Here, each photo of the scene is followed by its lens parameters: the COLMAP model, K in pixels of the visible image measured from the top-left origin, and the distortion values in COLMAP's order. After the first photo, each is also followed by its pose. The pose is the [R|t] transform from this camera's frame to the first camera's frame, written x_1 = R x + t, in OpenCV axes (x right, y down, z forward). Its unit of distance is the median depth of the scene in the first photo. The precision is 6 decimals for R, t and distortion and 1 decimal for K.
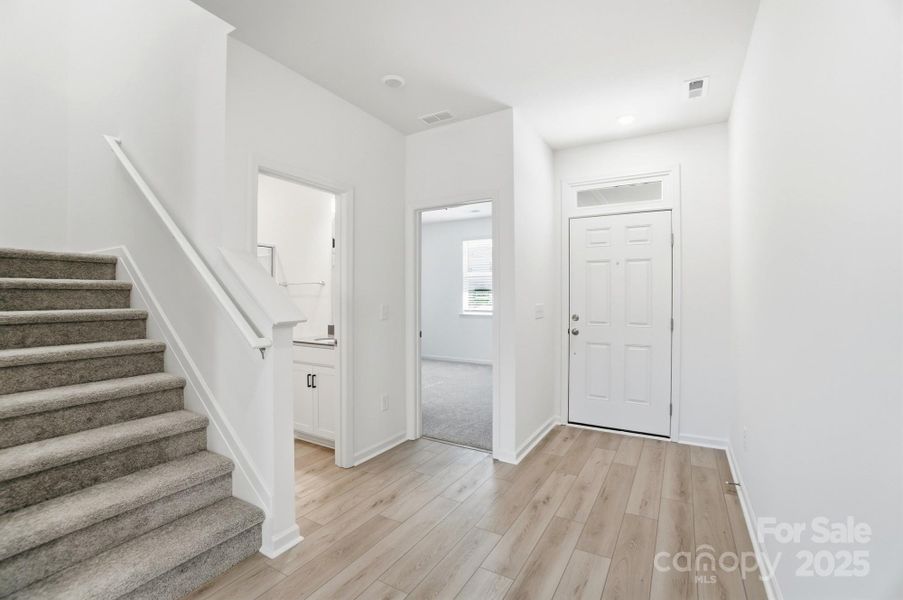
lens RADIAL K [[405.6, 0, 452.3], [0, 405.6, 297.0], [0, 0, 1]] dist [-0.057996, 0.018698]
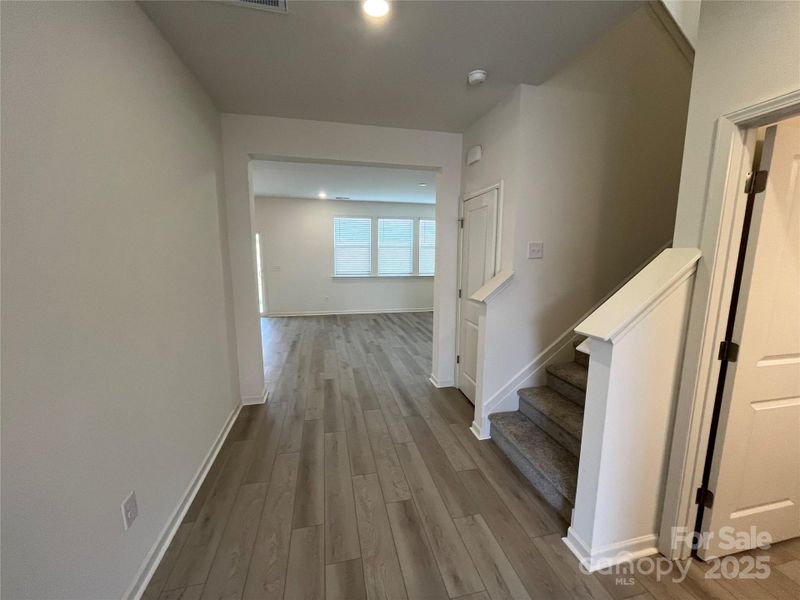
lens RADIAL K [[327.6, 0, 399.3], [0, 327.6, 301.2], [0, 0, 1]] dist [-0.001888, -0.000284]
pose [[-0.735842, 0.094887, -0.670472, 0.355266], [-0.006320, 0.989128, 0.146920, -0.106516], [0.677124, 0.112347, -0.727242, 1.041738]]
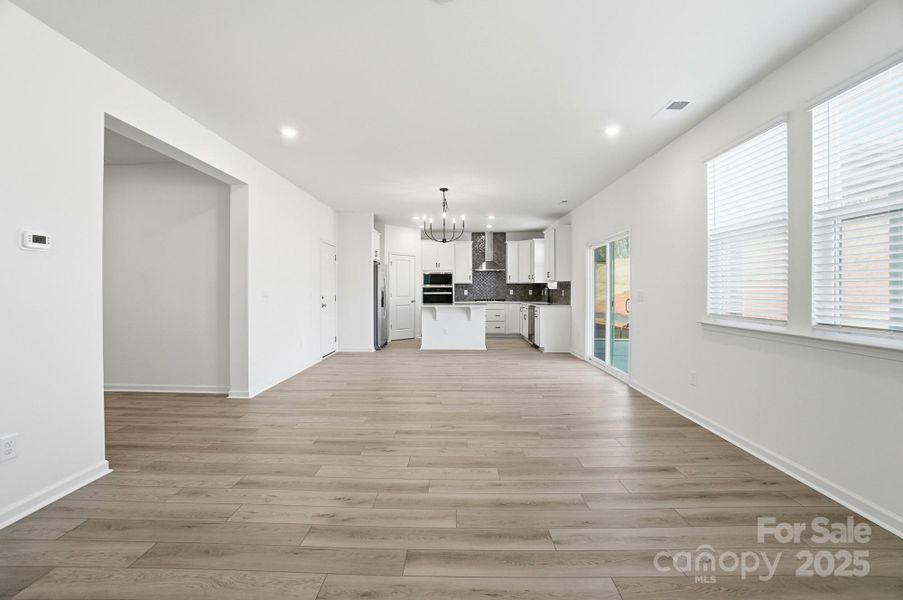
lens RADIAL K [[405.6, 0, 448.8], [0, 405.6, 291.8], [0, 0, 1]] dist [-0.057996, 0.018698]
pose [[-0.477737, -0.003647, 0.878496, -2.280180], [0.001214, 0.999988, 0.004812, 0.021329], [-0.878502, 0.003366, -0.477726, -0.339591]]
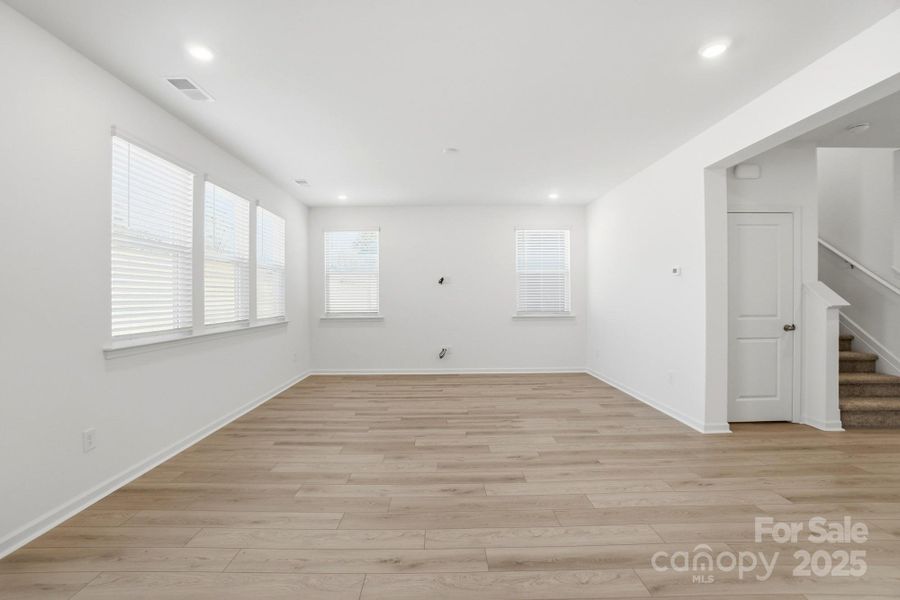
lens RADIAL K [[404.3, 0, 442.1], [0, 404.3, 302.3], [0, 0, 1]] dist [-0.057996, 0.018698]
pose [[0.497999, 0.009236, -0.867128, -0.041771], [0.006379, 0.999877, 0.014314, 0.006037], [0.867154, -0.012660, 0.497879, -1.637795]]
